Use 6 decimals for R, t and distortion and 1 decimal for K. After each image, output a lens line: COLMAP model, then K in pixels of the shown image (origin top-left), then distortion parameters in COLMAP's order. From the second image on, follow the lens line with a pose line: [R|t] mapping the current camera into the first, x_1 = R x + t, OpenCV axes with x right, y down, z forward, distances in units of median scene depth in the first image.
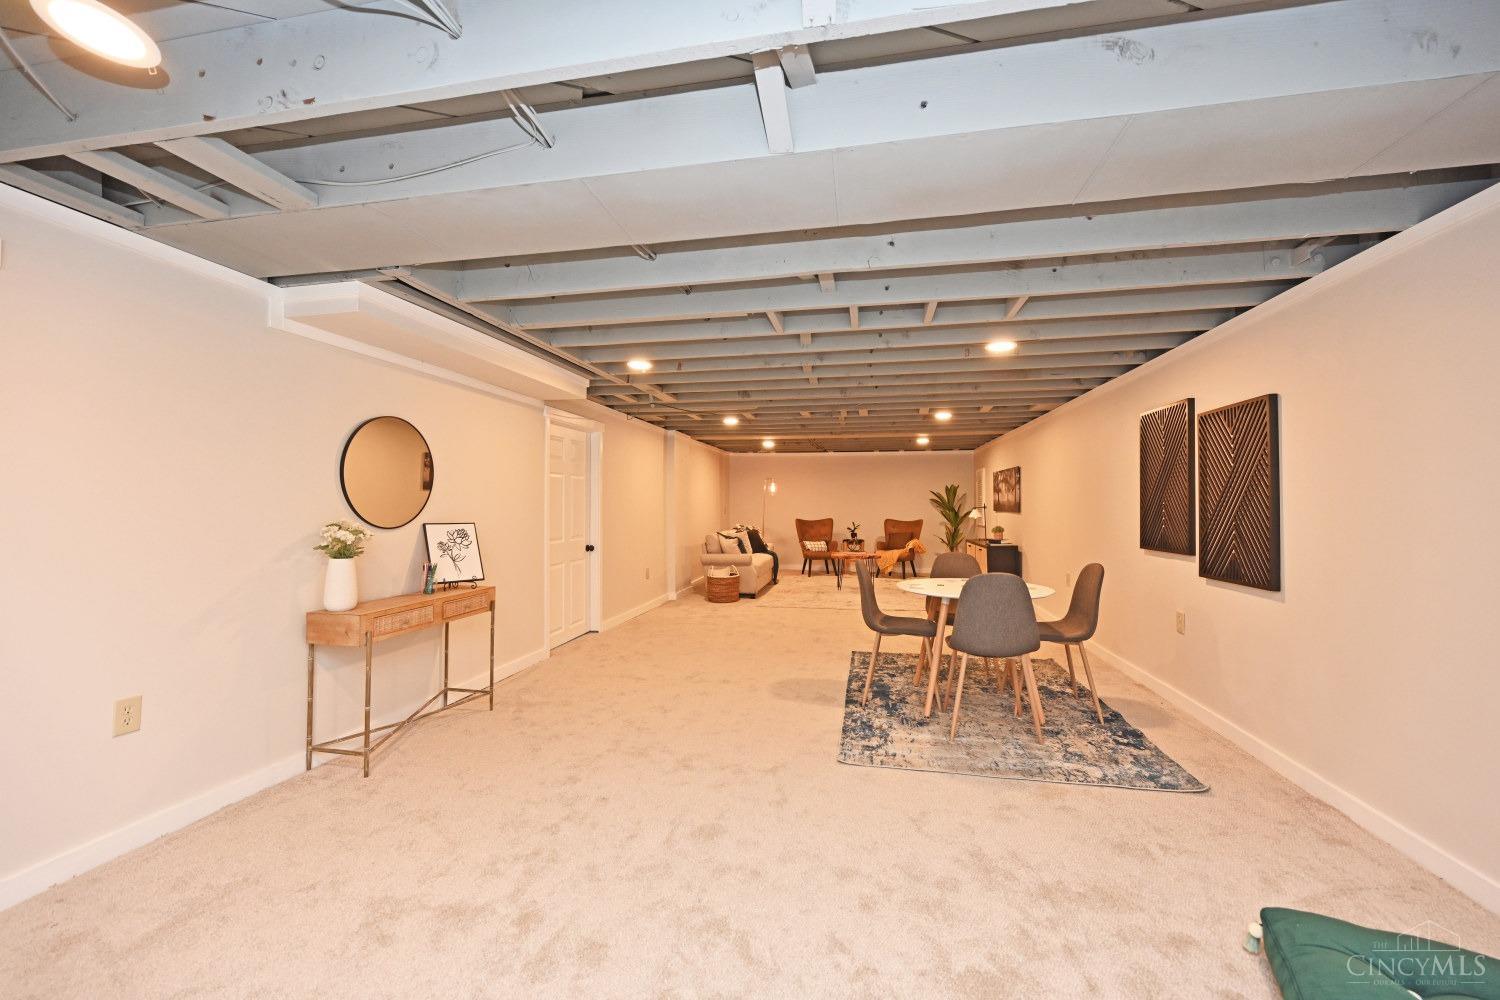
lens RADIAL K [[585.8, 0, 745.5], [0, 585.8, 503.0], [0, 0, 1]] dist [-0.000345, -0.000050]
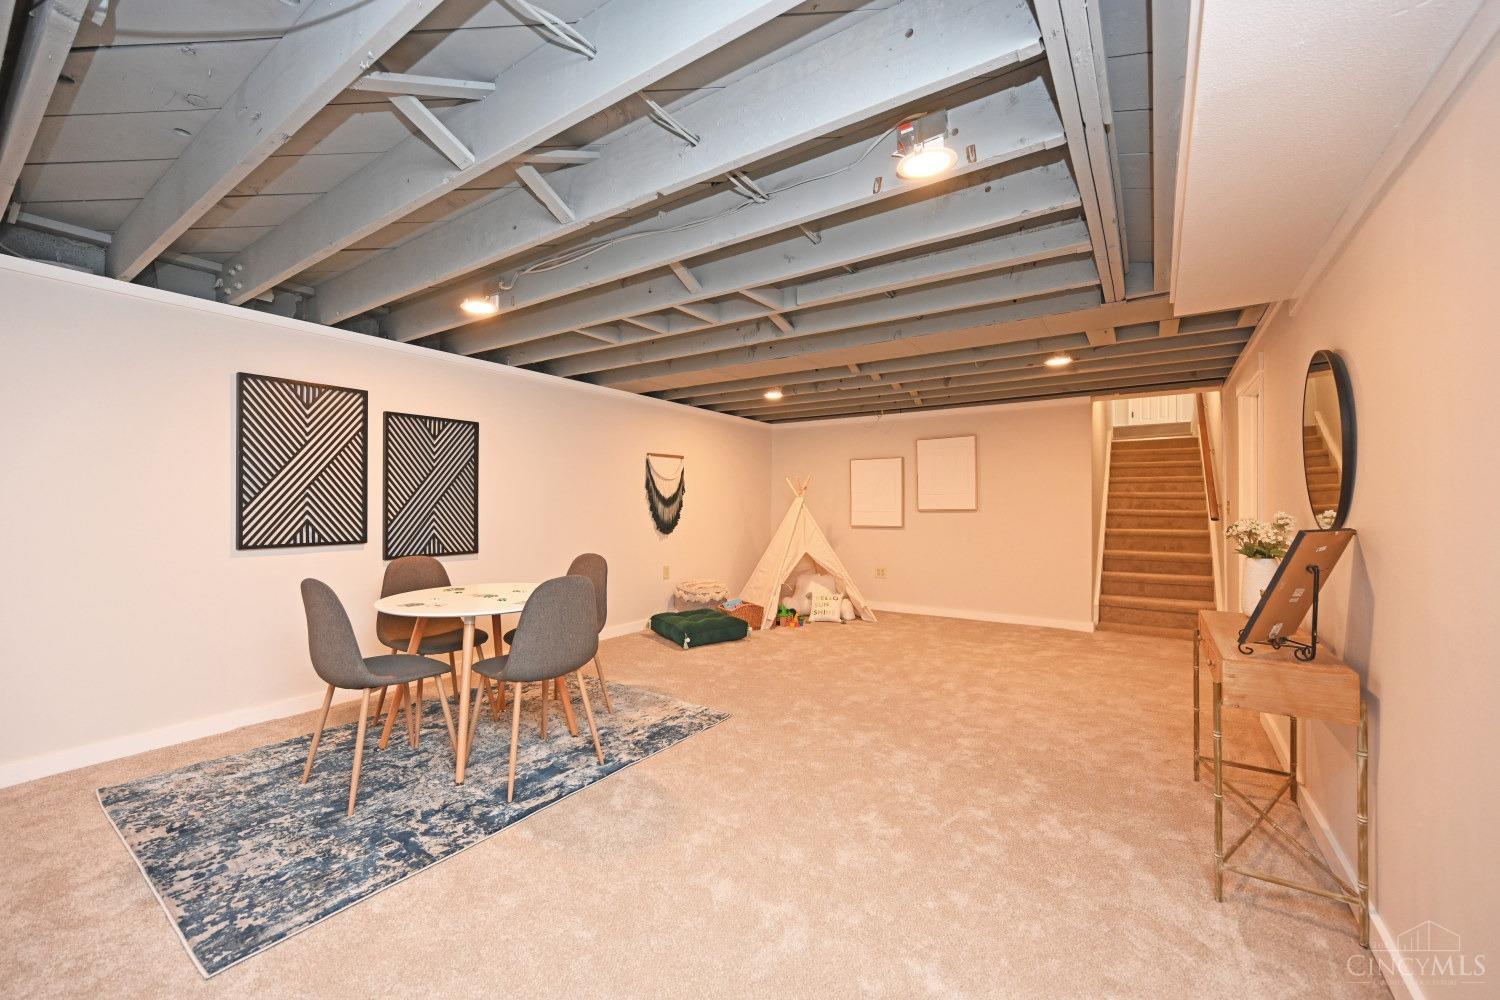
lens RADIAL K [[585.8, 0, 745.5], [0, 585.8, 503.0], [0, 0, 1]] dist [-0.000345, -0.000050]
pose [[-0.917491, -0.005667, 0.397717, -0.239485], [-0.009016, 0.999938, -0.006550, 0.017574], [-0.397655, -0.009595, -0.917485, 1.507424]]
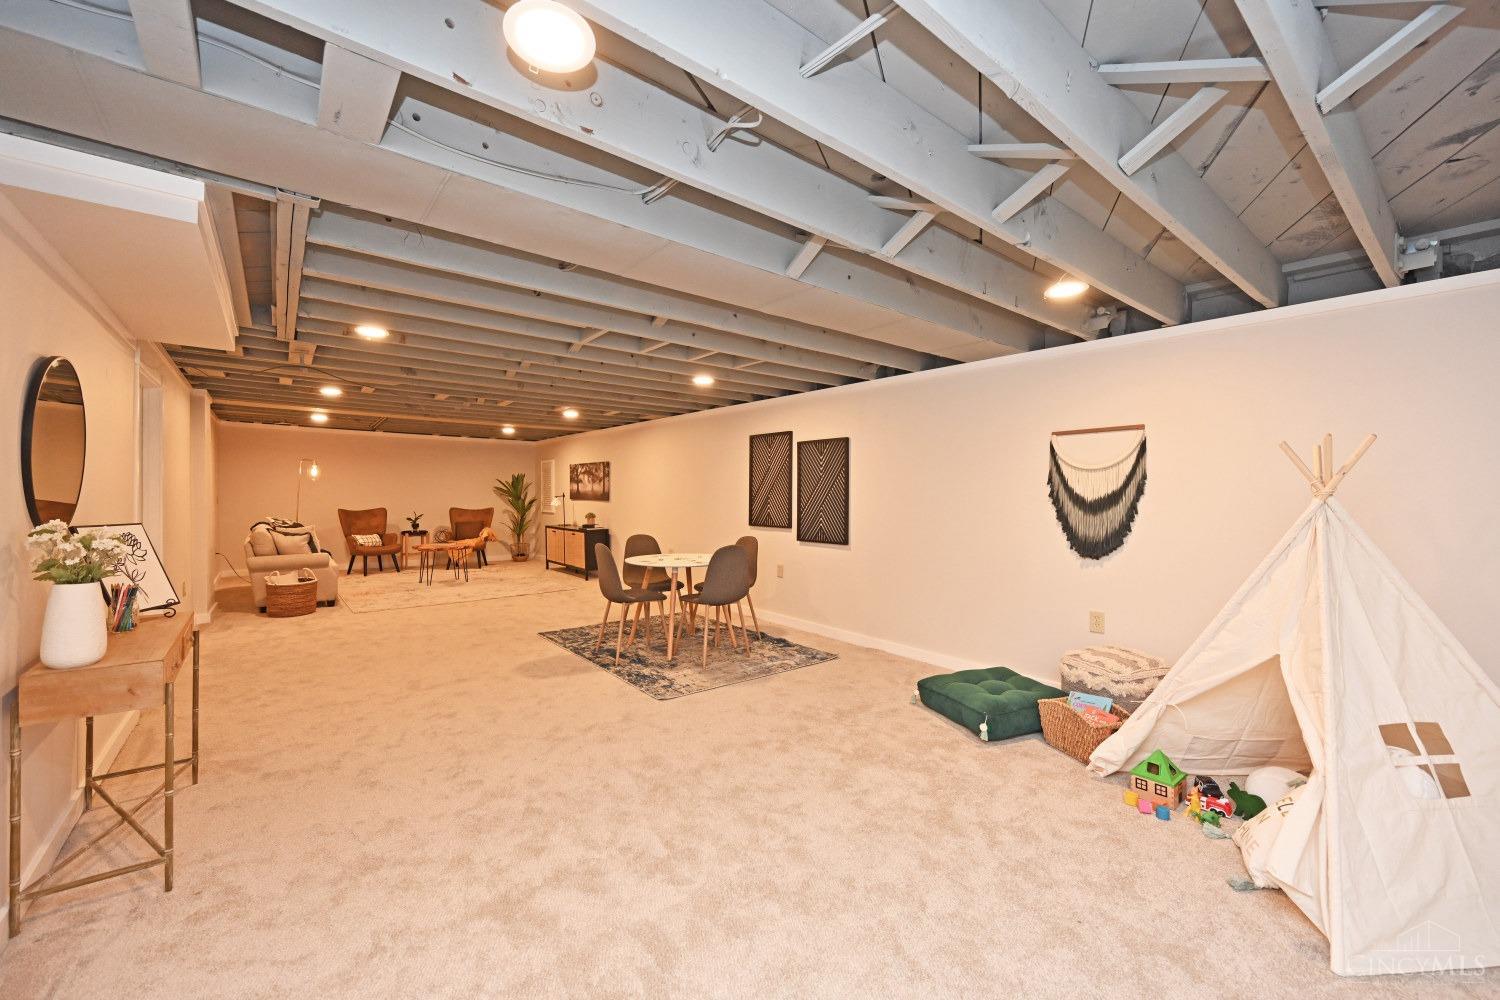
lens RADIAL K [[593.6, 0, 752.2], [0, 593.6, 501.2], [0, 0, 1]] dist [-0.001525, 0.000081]
pose [[0.644520, -0.005244, 0.764569, -0.505971], [-0.010399, 0.999824, 0.015624, -0.009352], [-0.764516, -0.018021, 0.644352, 0.016664]]
